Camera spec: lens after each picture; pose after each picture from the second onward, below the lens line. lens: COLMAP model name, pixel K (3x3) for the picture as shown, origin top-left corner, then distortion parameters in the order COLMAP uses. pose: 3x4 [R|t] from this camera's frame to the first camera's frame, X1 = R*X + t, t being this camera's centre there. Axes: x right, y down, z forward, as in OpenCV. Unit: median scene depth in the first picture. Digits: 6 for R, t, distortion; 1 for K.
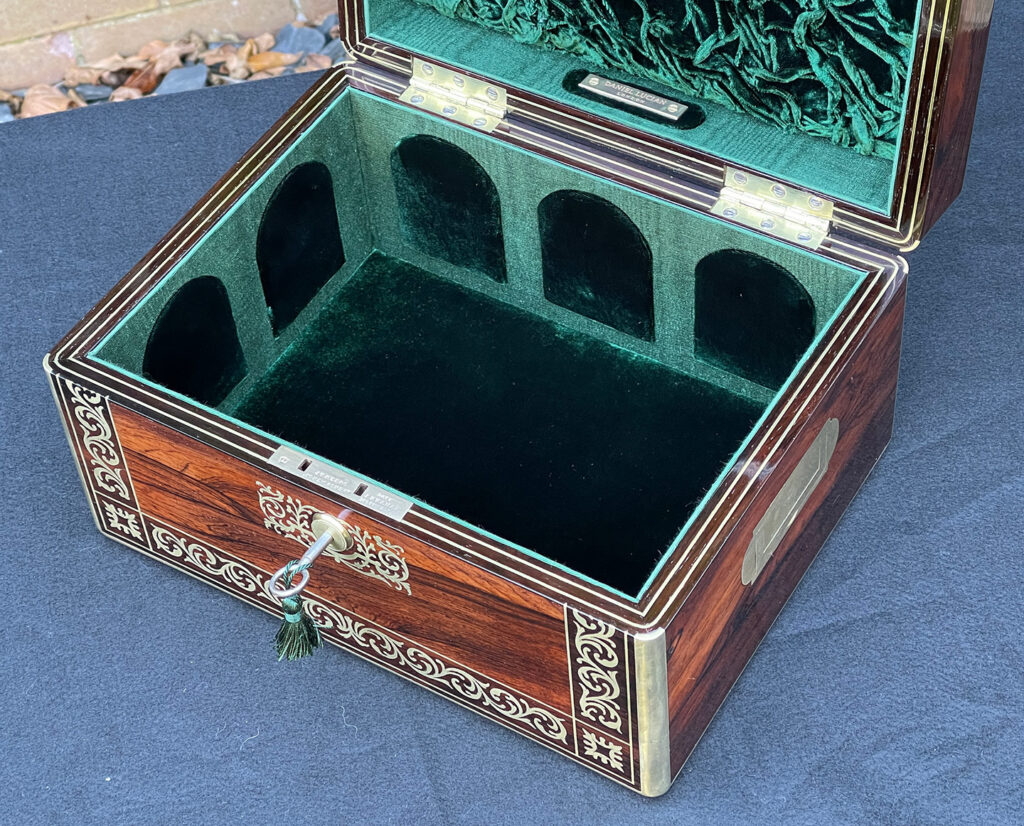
lens RADIAL K [[2226.4, 0, 496.3], [0, 2226.4, 405.7], [0, 0, 1]] dist [0.169242, 0.000000]
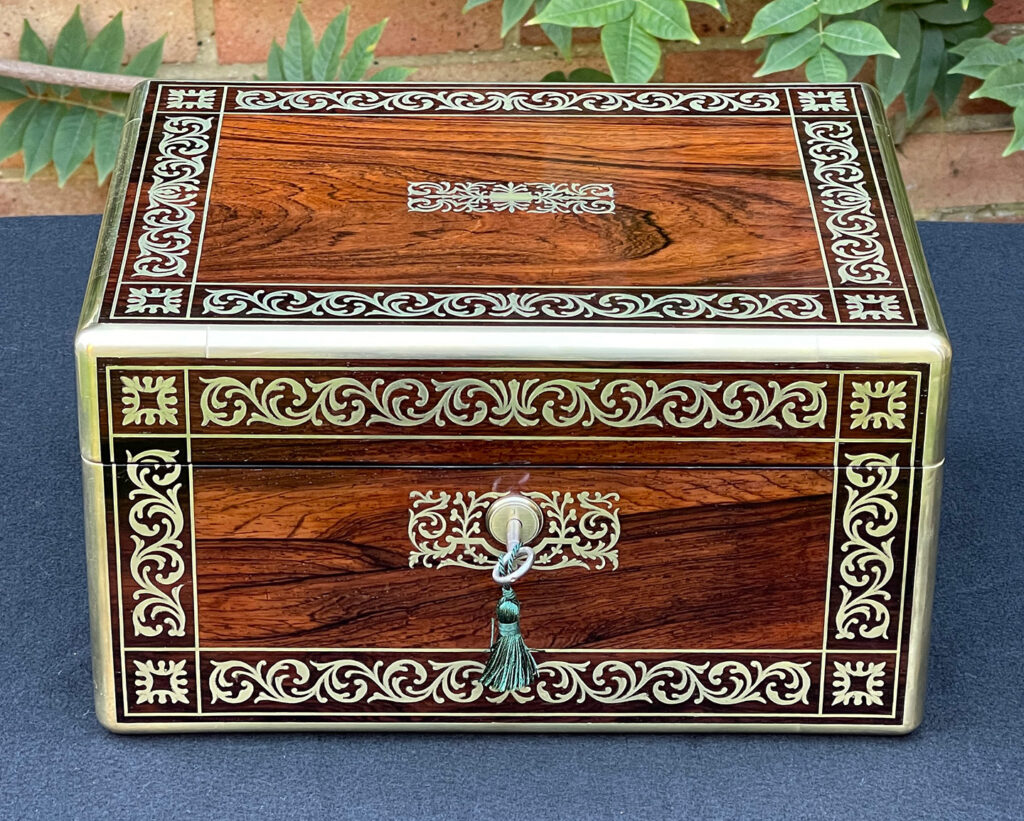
lens RADIAL K [[3215.9, 0, 506.3], [0, 3215.9, 290.8], [0, 0, 1]] dist [0.109159, 0.000000]
pose [[0.838916, -0.169177, 0.517300, -0.672727], [0.353238, 0.892326, -0.281029, 0.310892], [-0.414056, 0.418489, 0.808346, -0.037464]]
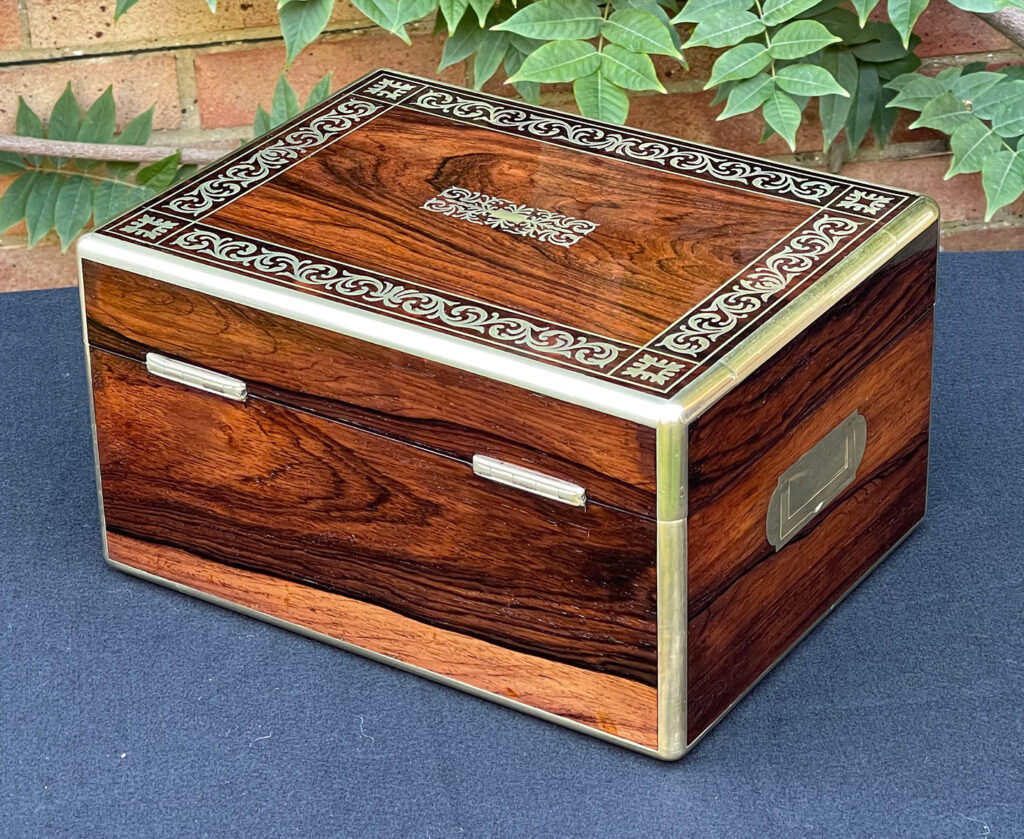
lens RADIAL K [[3107.9, 0, 503.7], [0, 3107.9, 416.3], [0, 0, 1]] dist [0.084623, 0.000000]
pose [[-0.995064, 0.072851, 0.067383, -0.098096], [0.082202, 0.224712, 0.970952, -1.415764], [0.055593, 0.971698, -0.229591, 1.375005]]
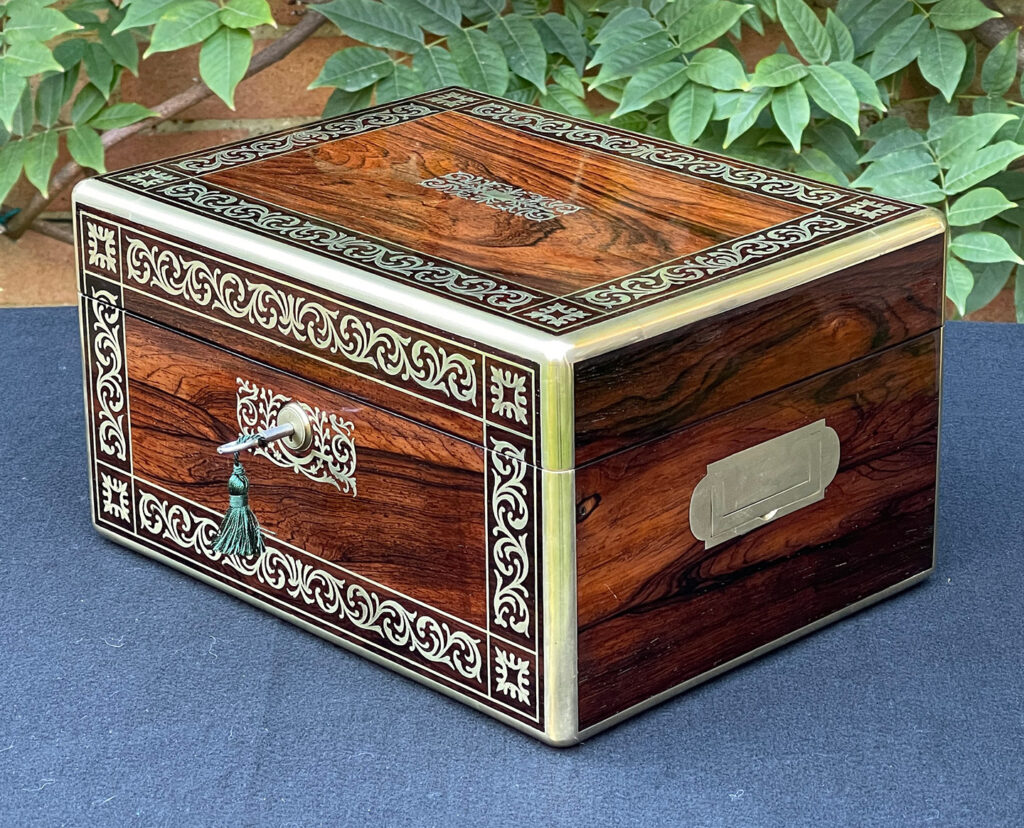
lens RADIAL K [[3042.4, 0, 489.2], [0, 3042.4, 304.7], [0, 0, 1]] dist [0.113892, 0.000000]
pose [[0.965639, 0.137178, -0.220732, 0.285124], [-0.225563, 0.864242, -0.449675, 0.568743], [0.129080, 0.484013, 0.865488, -0.169775]]
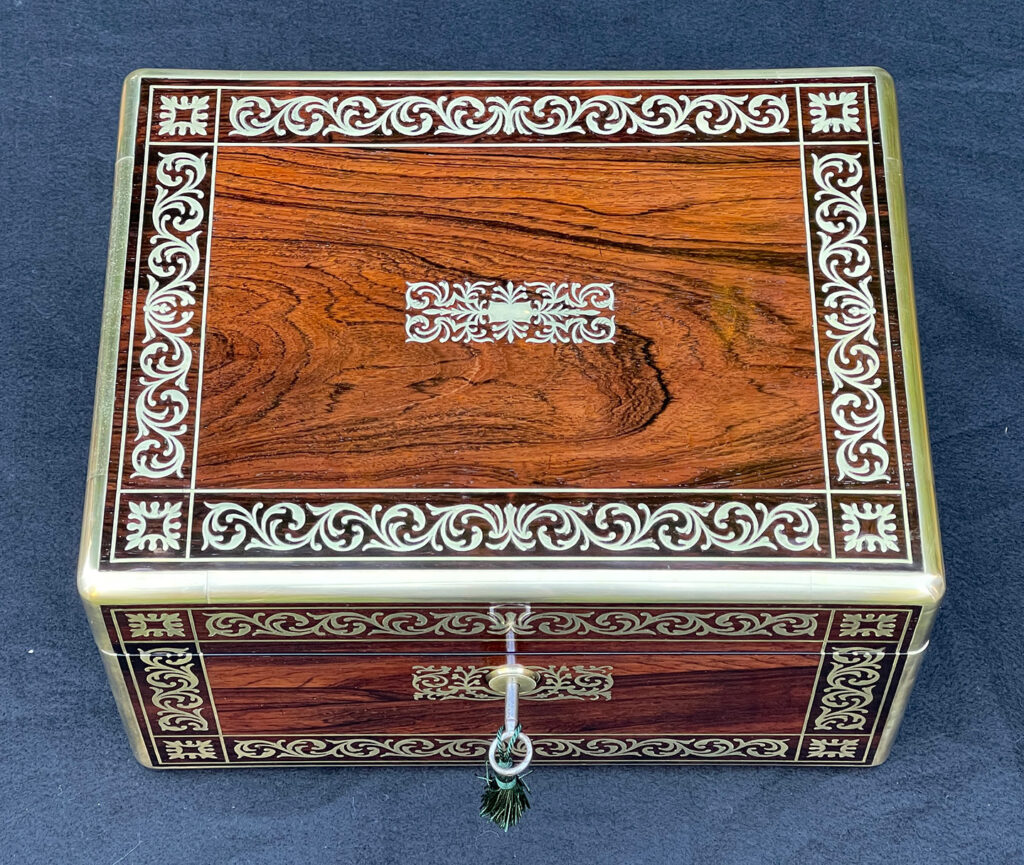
lens RADIAL K [[2527.6, 0, 489.8], [0, 2527.6, 328.9], [0, 0, 1]] dist [0.173765, 0.000000]
pose [[0.846483, -0.417617, 0.330245, -0.346161], [0.357342, 0.905449, 0.229063, -0.297318], [-0.394680, -0.075887, 0.915679, 0.069611]]
